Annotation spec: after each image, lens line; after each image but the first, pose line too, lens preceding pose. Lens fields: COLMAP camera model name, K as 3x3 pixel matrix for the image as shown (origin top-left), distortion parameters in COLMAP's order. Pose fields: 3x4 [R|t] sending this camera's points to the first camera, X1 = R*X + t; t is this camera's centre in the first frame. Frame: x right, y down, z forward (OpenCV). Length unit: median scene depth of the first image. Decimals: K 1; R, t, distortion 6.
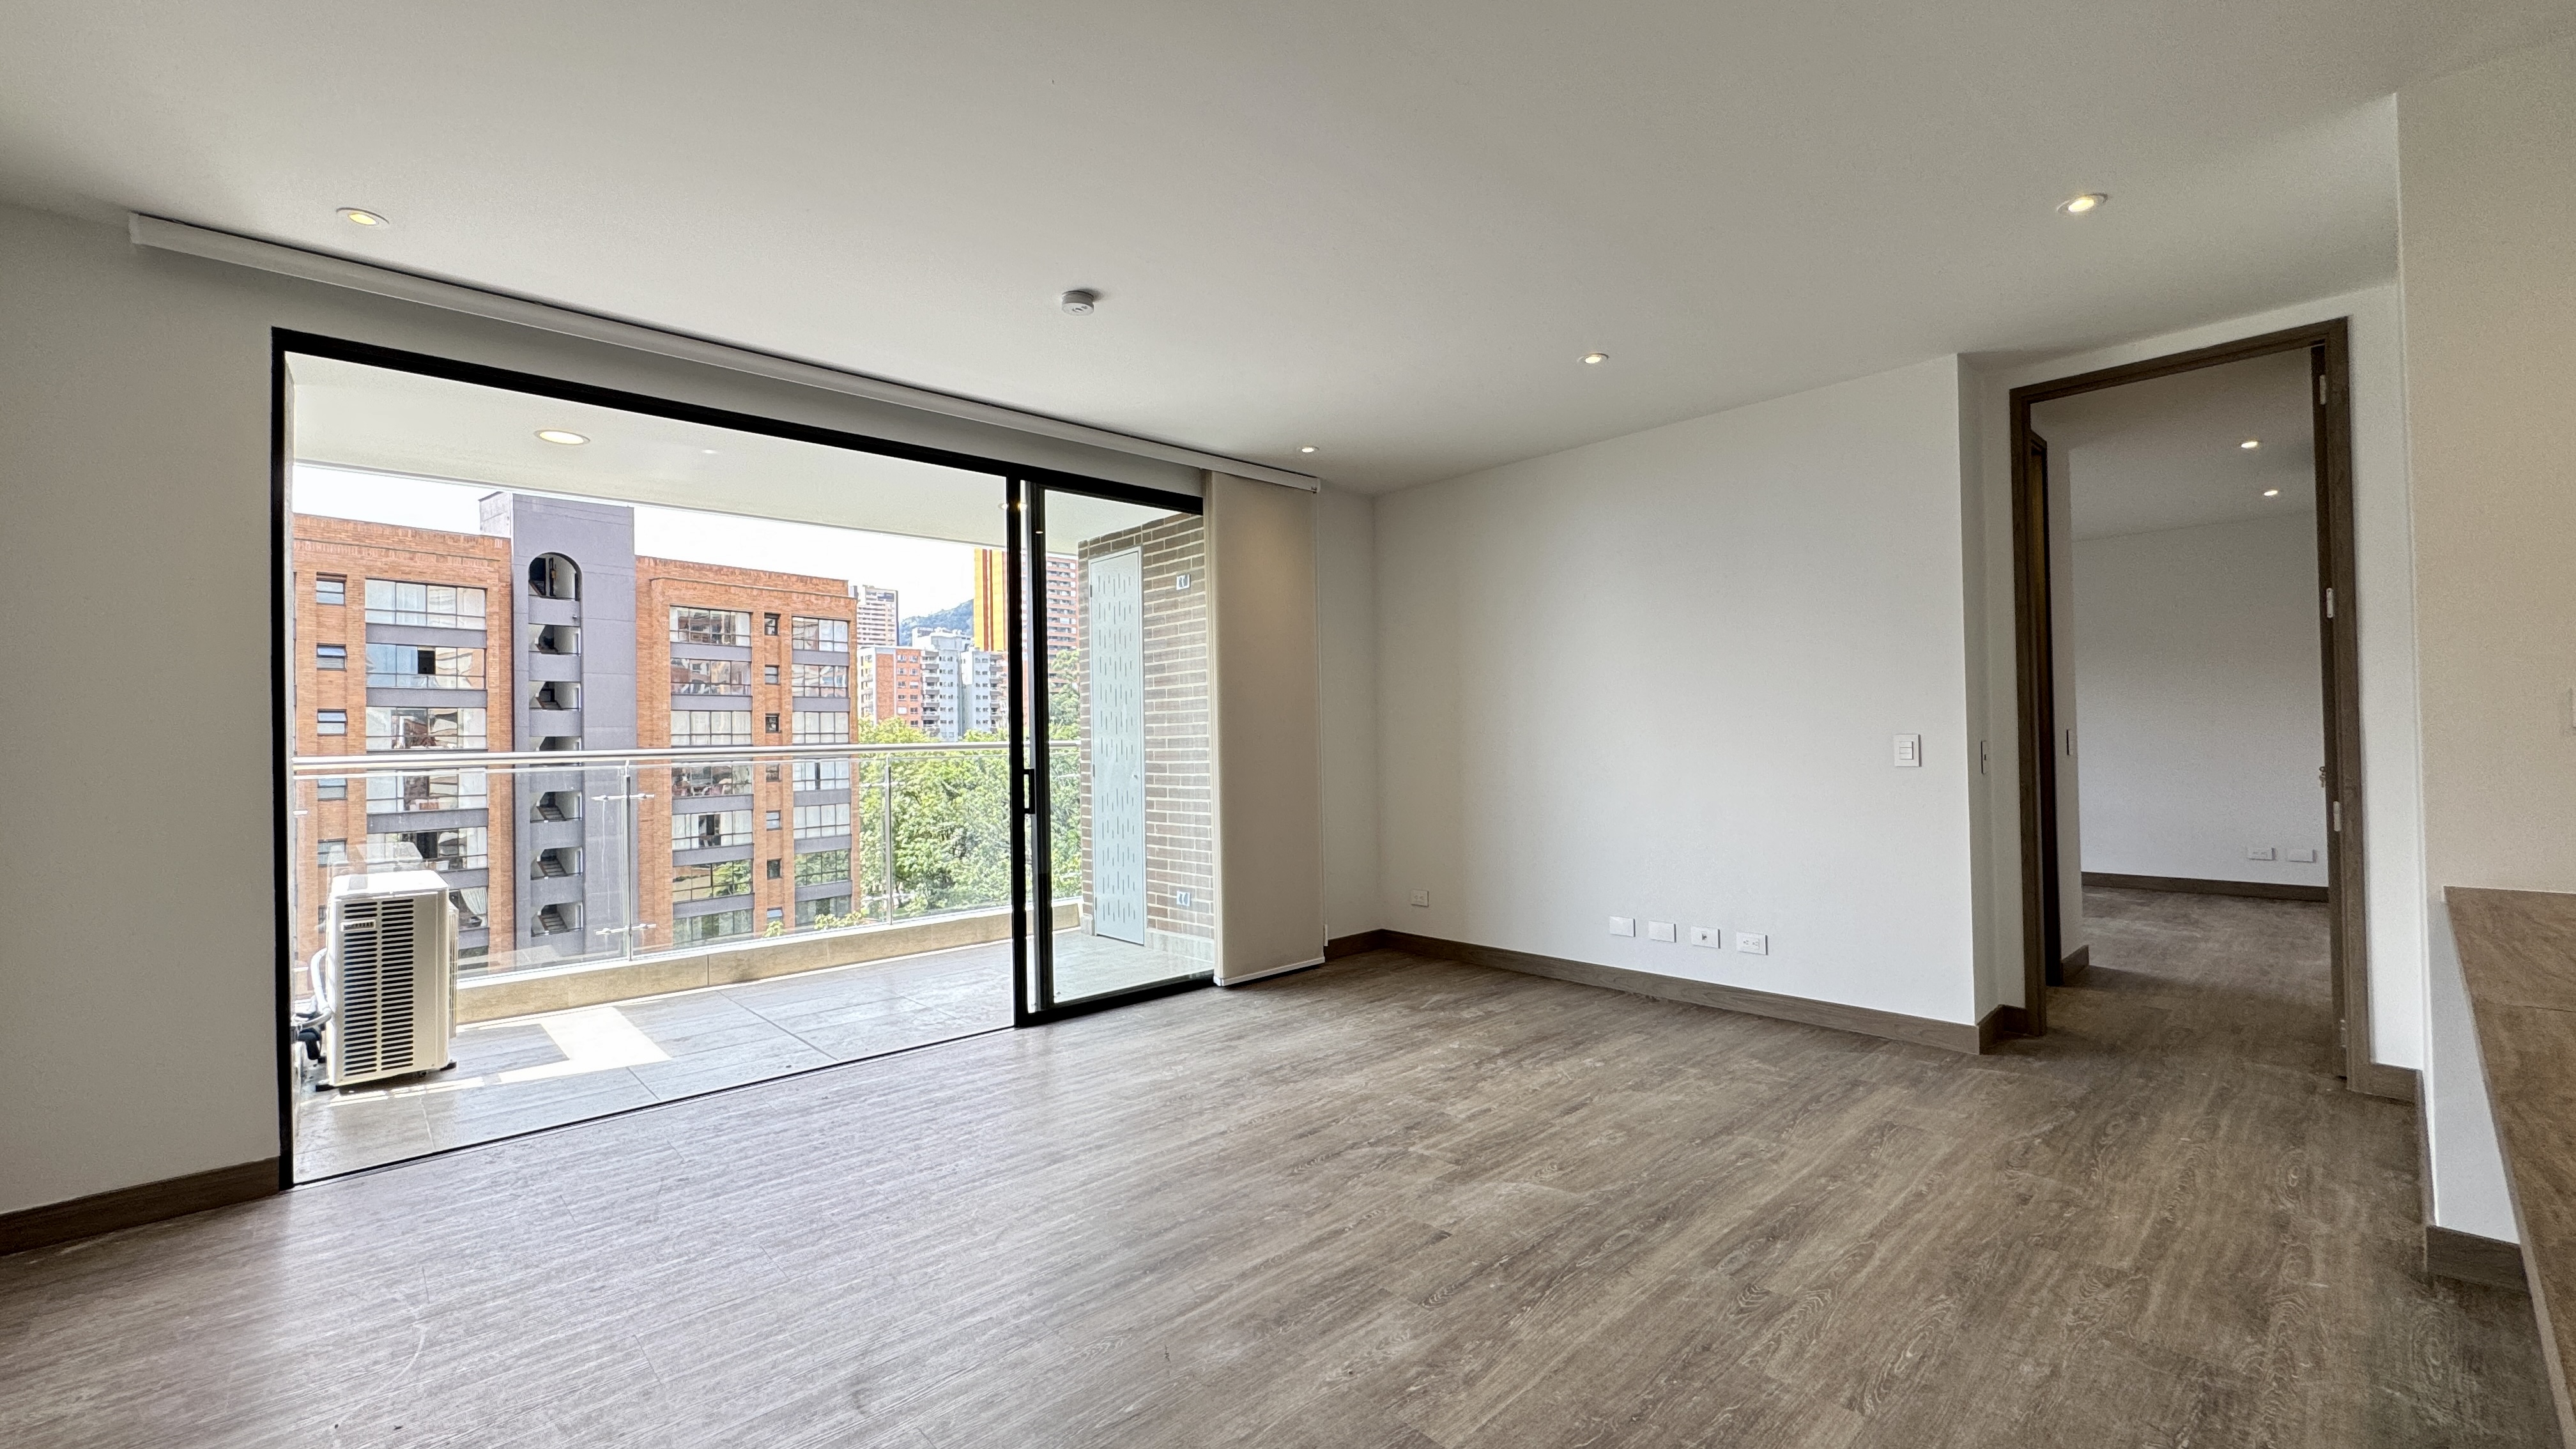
lens RADIAL K [[1027.8, 0, 1284.3], [0, 1027.8, 725.4], [0, 0, 1]] dist [-0.003572, 0.000282]
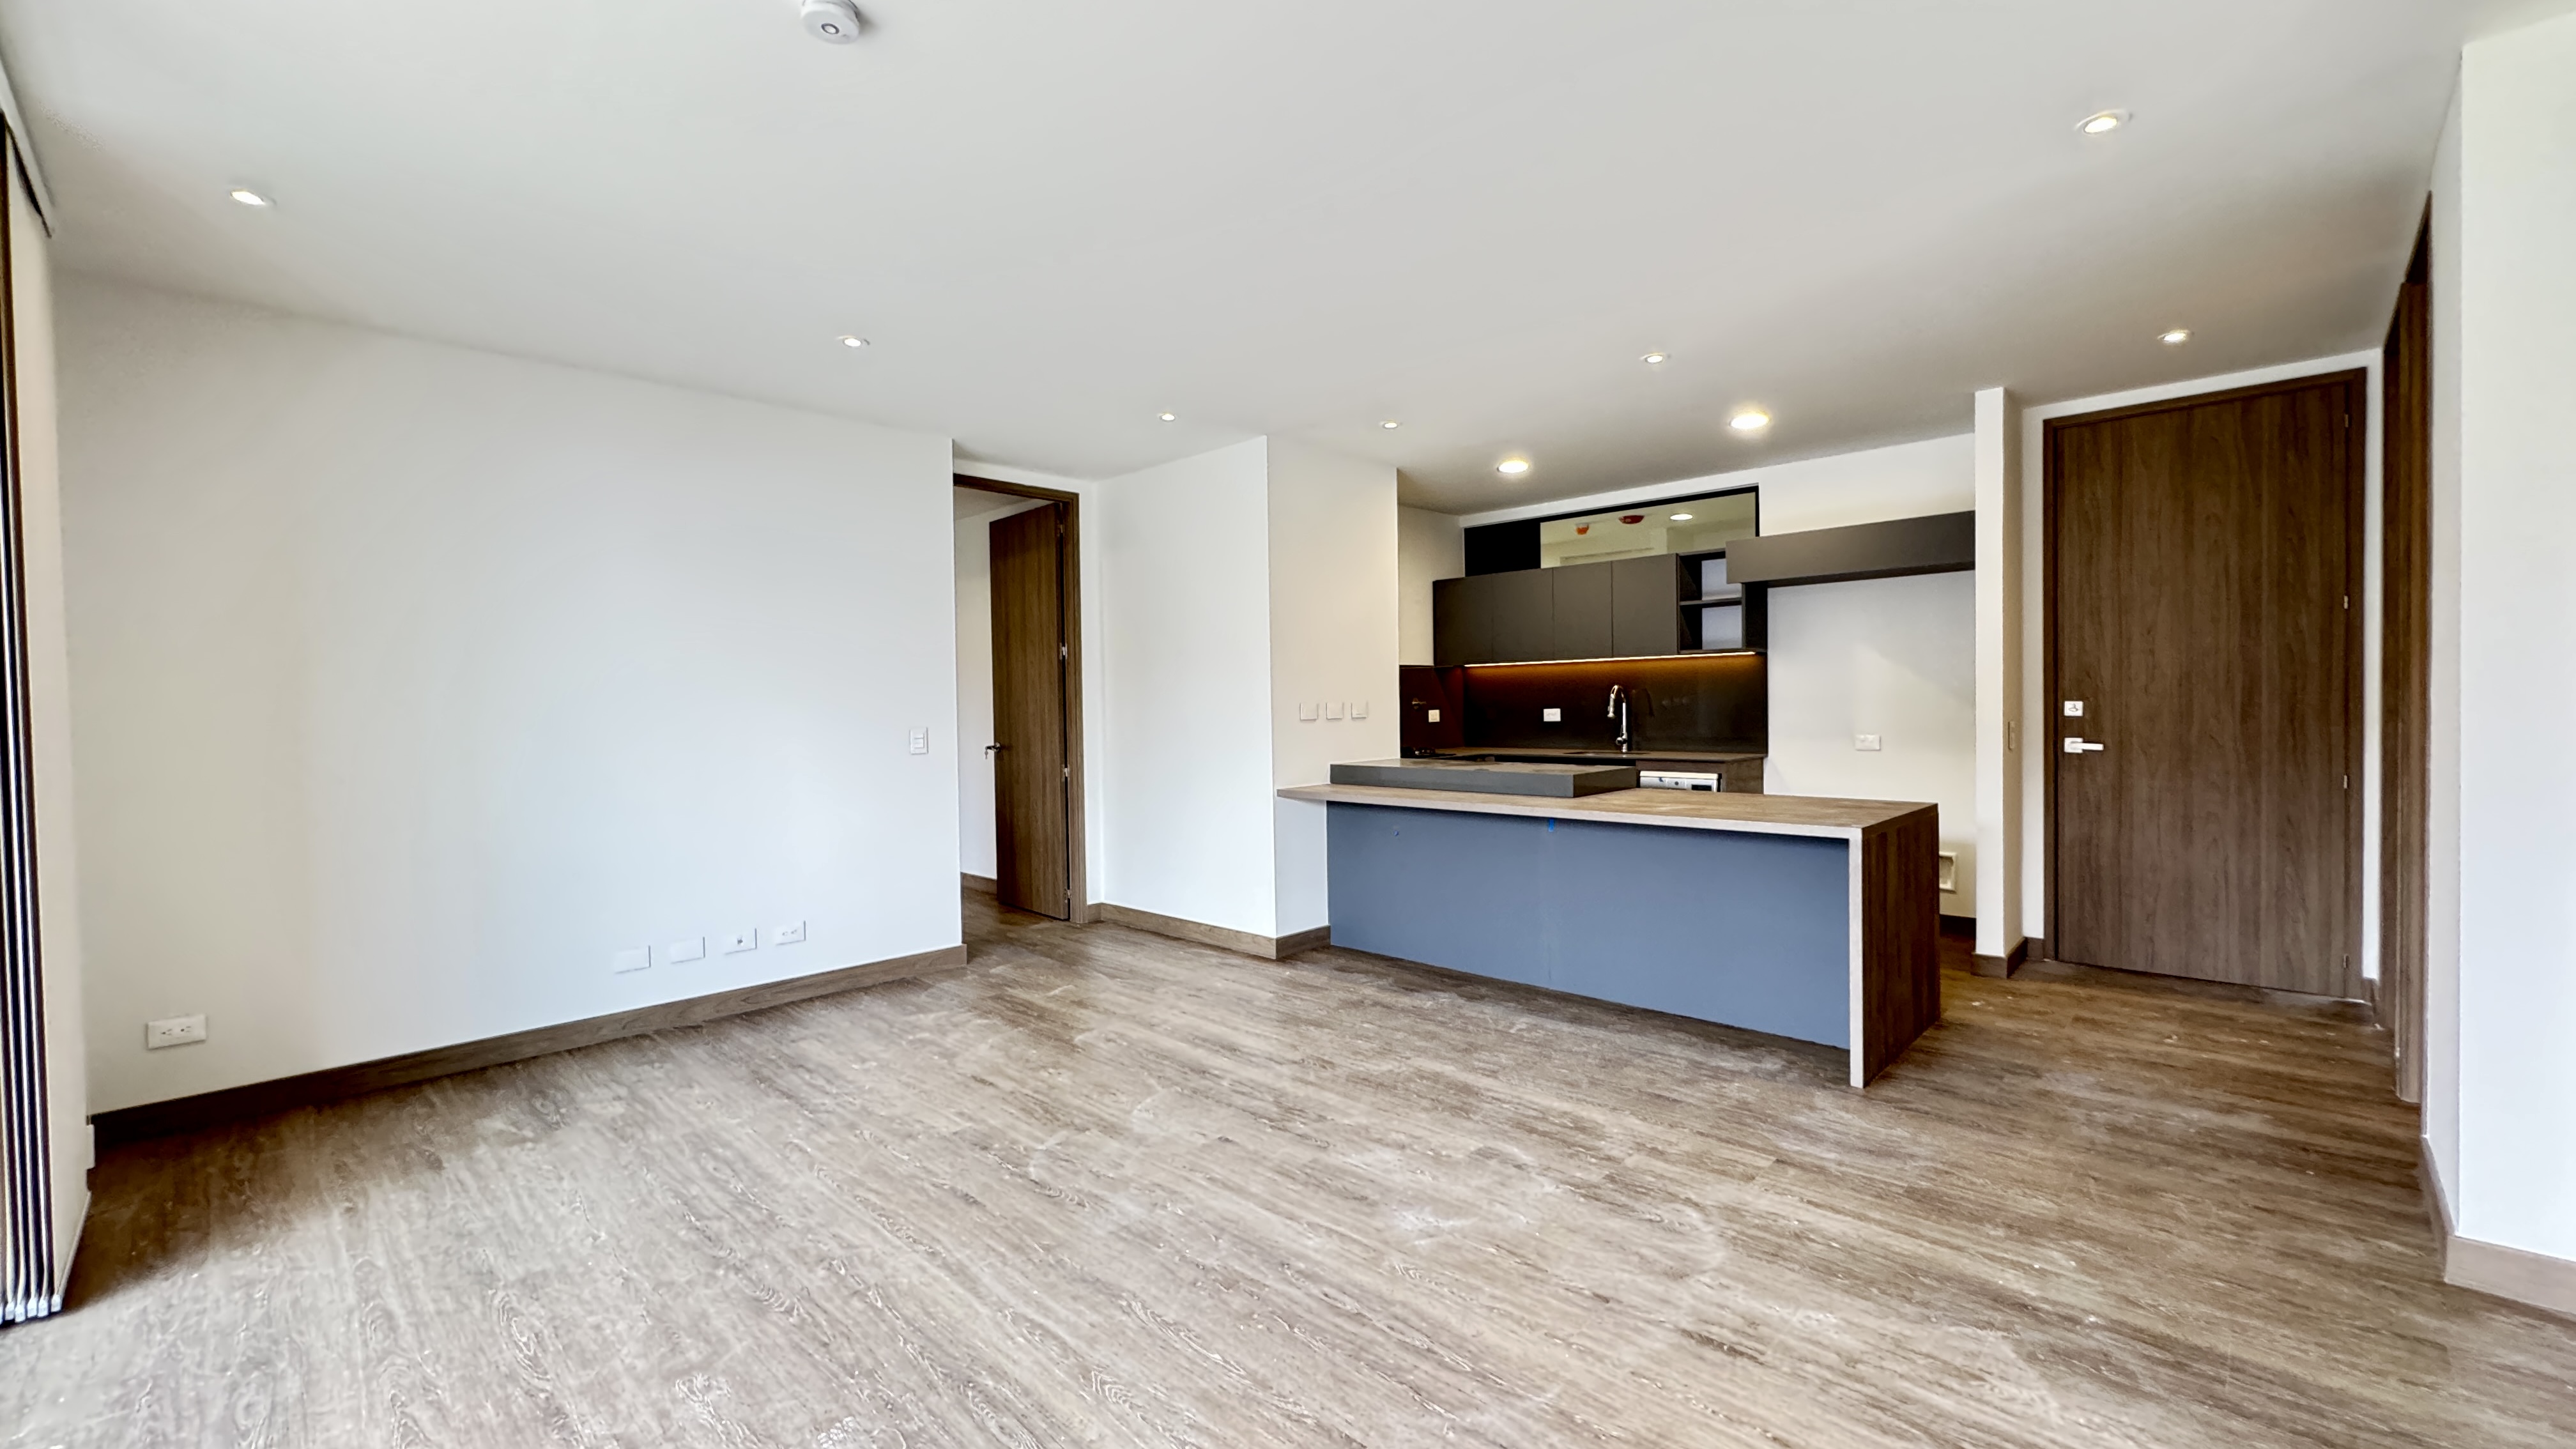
lens RADIAL K [[1027.8, 0, 1288.1], [0, 1027.8, 725.9], [0, 0, 1]] dist [-0.003572, 0.000282]
pose [[-0.056060, -0.003536, 0.998421, -0.636226], [0.003873, 0.999985, 0.003759, 0.003434], [-0.998420, 0.004078, -0.056046, 0.596799]]
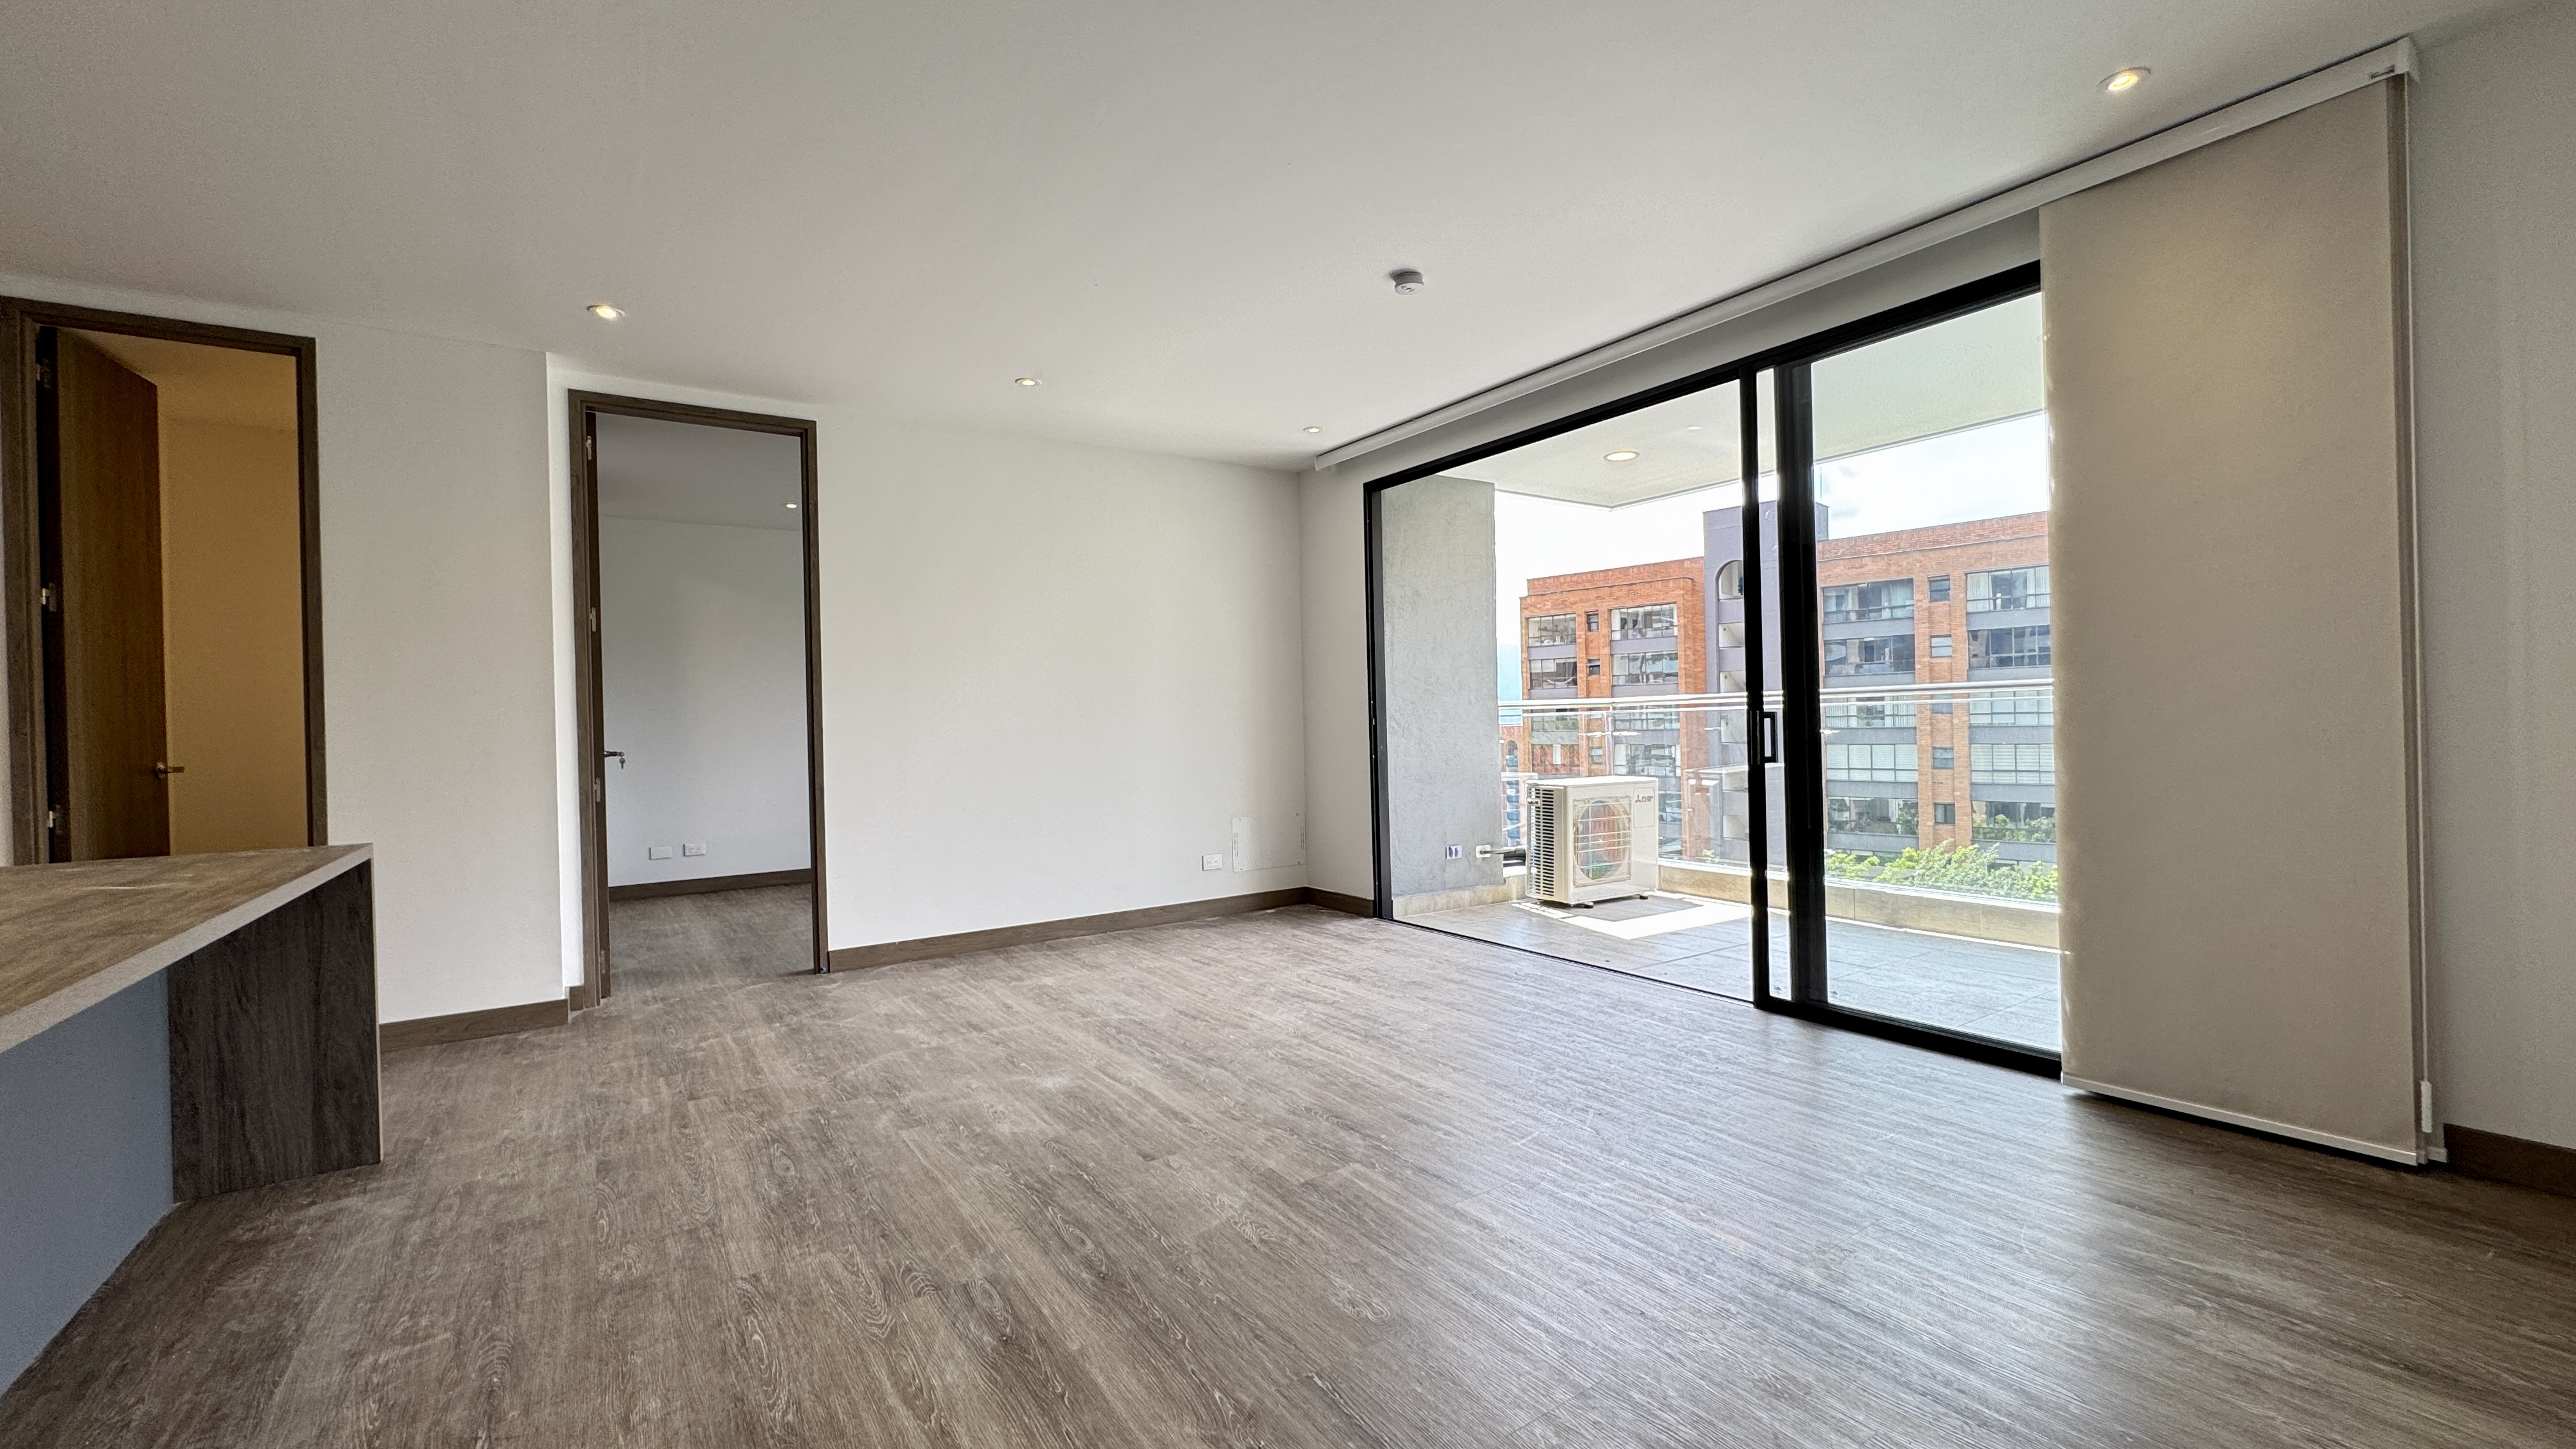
lens RADIAL K [[1027.8, 0, 1285.3], [0, 1027.8, 719.1], [0, 0, 1]] dist [-0.003572, 0.000282]
pose [[-0.153155, 0.019921, -0.988001, 0.703112], [0.041399, 0.999048, 0.013726, 0.022724], [0.987335, -0.038800, -0.153834, 0.794253]]
